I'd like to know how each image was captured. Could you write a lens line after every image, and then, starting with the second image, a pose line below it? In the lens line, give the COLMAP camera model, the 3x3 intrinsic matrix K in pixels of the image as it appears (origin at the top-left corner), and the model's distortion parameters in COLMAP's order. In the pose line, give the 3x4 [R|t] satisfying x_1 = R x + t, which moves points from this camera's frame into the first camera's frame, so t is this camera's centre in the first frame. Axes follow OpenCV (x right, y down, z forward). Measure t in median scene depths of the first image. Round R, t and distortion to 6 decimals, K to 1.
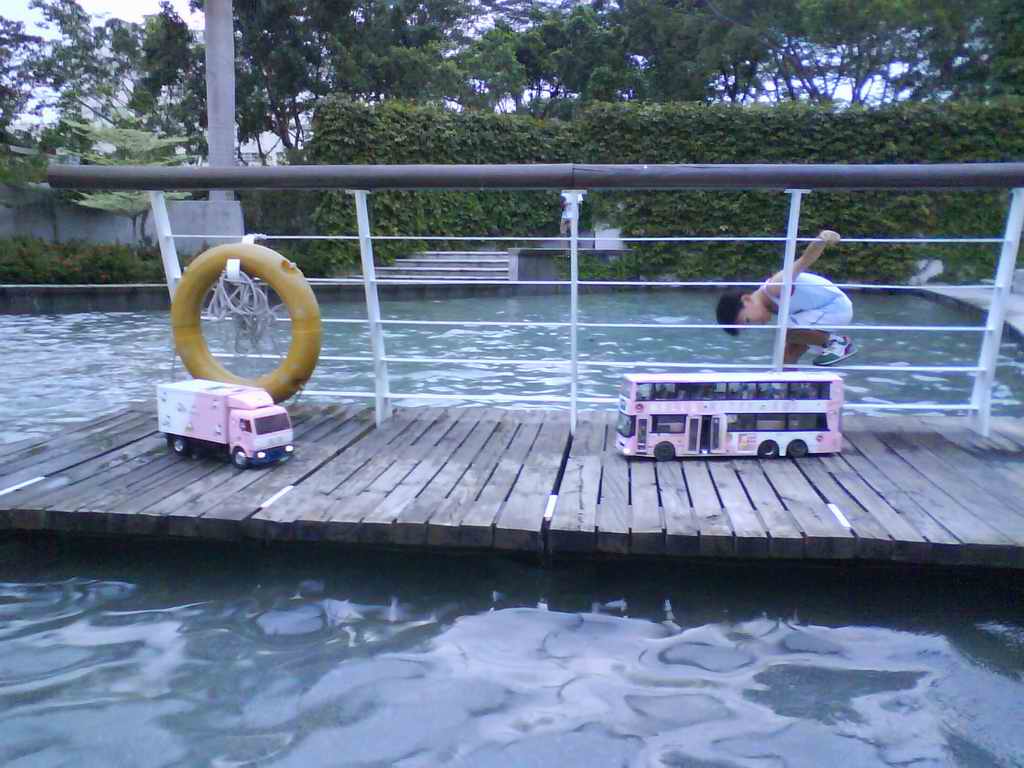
lens RADIAL K [[976.6, 0, 548.0], [0, 976.6, 384.5], [0, 0, 1]] dist [-0.071871, 0.224174]
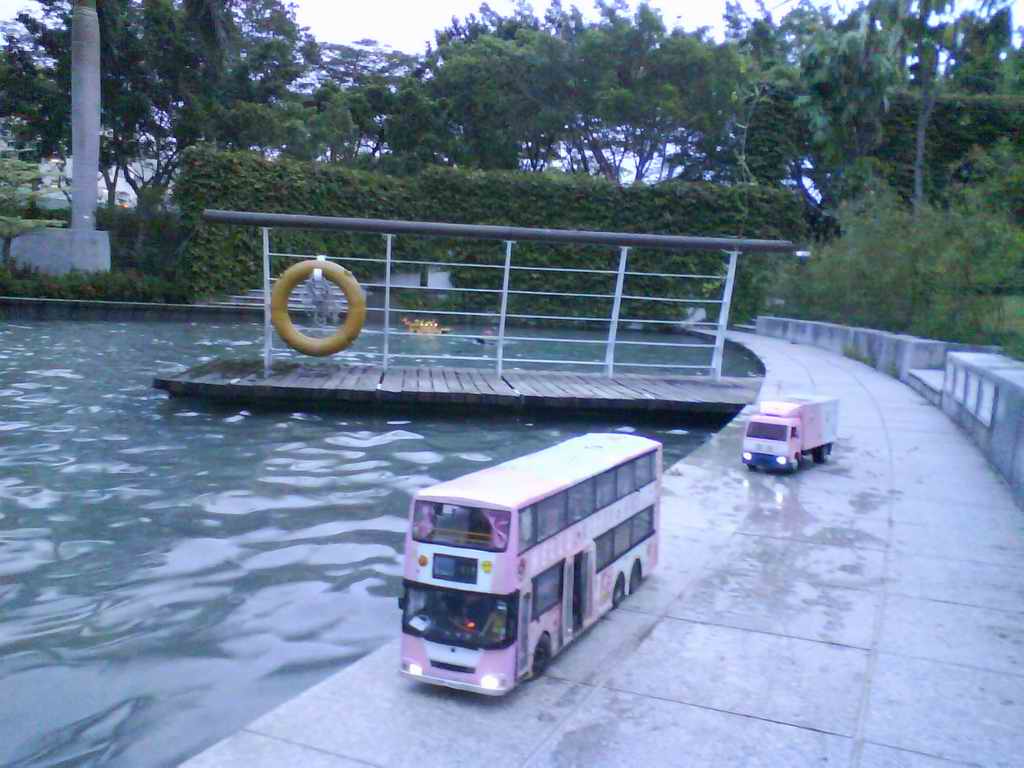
lens RADIAL K [[955.8, 0, 512.0], [0, 955.8, 384.0], [0, 0, 1]] dist [0.019828, -0.072552]
pose [[0.983353, 0.024920, 0.179989, -0.060339], [-0.016313, 0.998658, -0.049146, 0.034810], [-0.180973, 0.045392, 0.982440, -0.166686]]
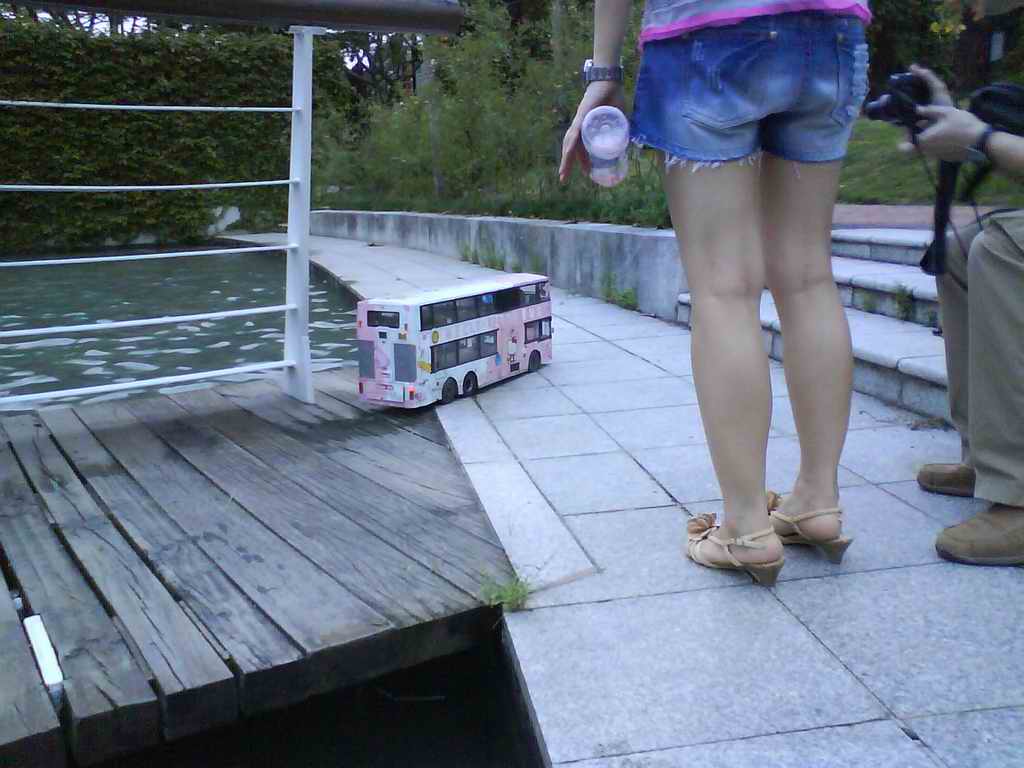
lens RADIAL K [[976.6, 0, 548.0], [0, 976.6, 384.5], [0, 0, 1]] dist [-0.071871, 0.224174]
pose [[0.774269, -0.156569, 0.613183, 0.031484], [0.130459, 0.987591, 0.087438, 0.000392], [-0.619264, 0.012295, 0.785087, 0.069908]]
